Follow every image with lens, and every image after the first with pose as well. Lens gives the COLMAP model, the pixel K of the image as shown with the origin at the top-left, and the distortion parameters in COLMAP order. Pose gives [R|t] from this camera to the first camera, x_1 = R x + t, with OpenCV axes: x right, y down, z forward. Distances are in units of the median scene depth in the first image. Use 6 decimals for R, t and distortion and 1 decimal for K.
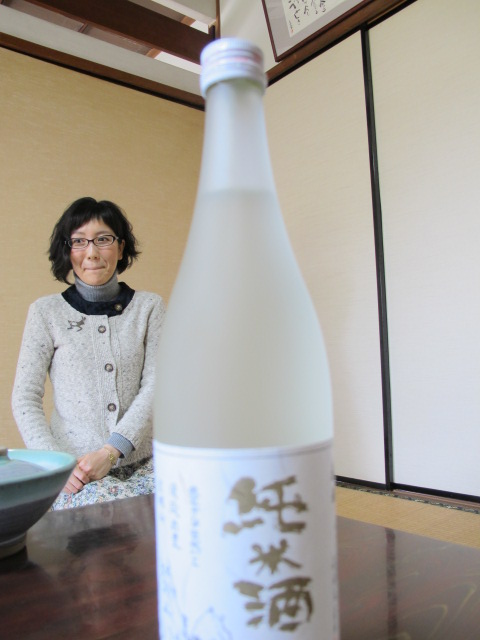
lens RADIAL K [[525.5, 0, 240.0], [0, 525.5, 320.0], [0, 0, 1]] dist [-0.123991, 0.009707]
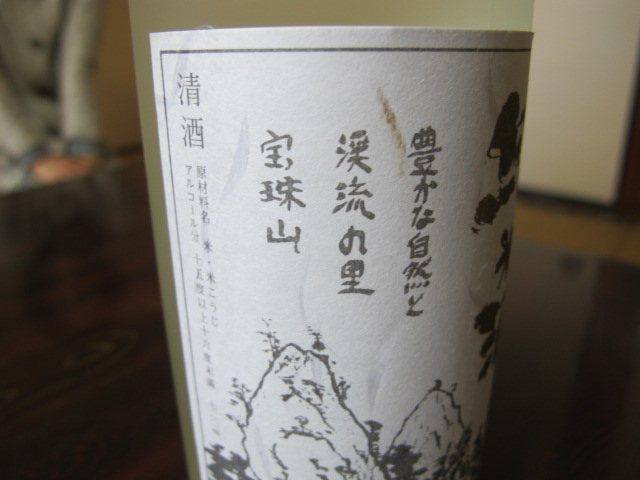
lens RADIAL K [[525.5, 0, 320.0], [0, 525.5, 240.0], [0, 0, 1]] dist [-0.123991, 0.009707]
pose [[0.664644, -0.248209, 0.704728, -0.439040], [-0.081114, 0.913663, 0.398298, 0.256451], [-0.742744, -0.321889, 0.587127, 0.826565]]
